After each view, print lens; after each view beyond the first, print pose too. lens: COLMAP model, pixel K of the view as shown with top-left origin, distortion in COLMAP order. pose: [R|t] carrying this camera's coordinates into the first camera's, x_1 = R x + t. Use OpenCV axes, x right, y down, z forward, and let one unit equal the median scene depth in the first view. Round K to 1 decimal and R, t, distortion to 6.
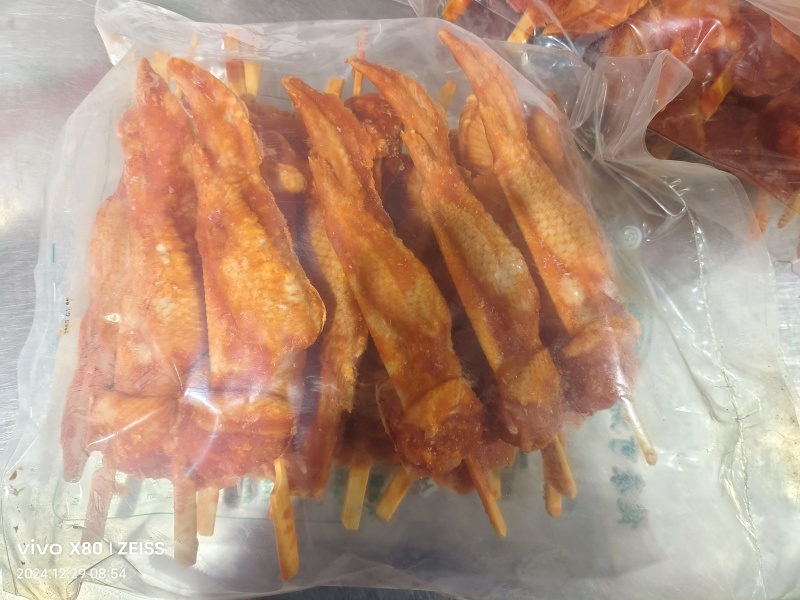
lens RADIAL K [[534.1, 0, 396.6], [0, 534.1, 301.4], [0, 0, 1]] dist [-0.033345, 0.000607]
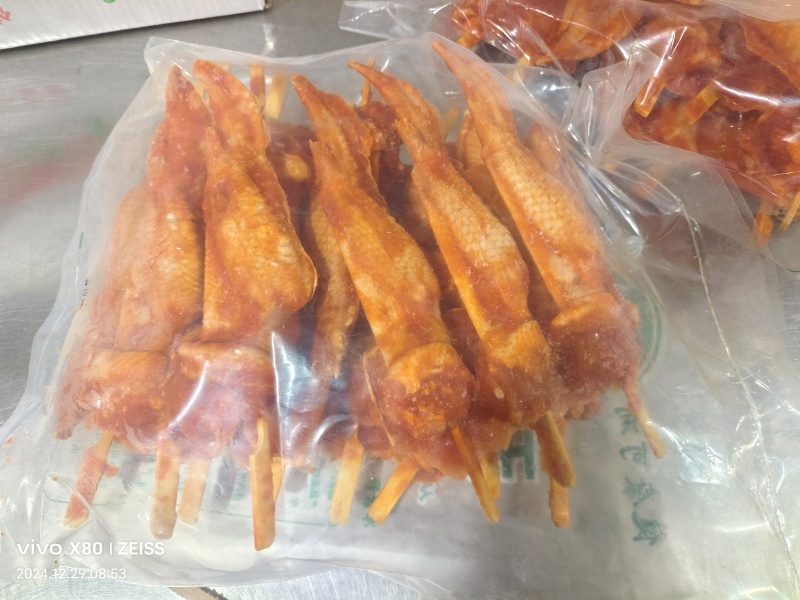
lens RADIAL K [[534.1, 0, 403.7], [0, 534.1, 296.7], [0, 0, 1]] dist [-0.033345, 0.000607]
pose [[0.997398, 0.009959, -0.071399, 0.108601], [-0.024253, 0.979035, -0.202242, 0.258985], [0.067888, 0.203447, 0.976730, 0.001155]]
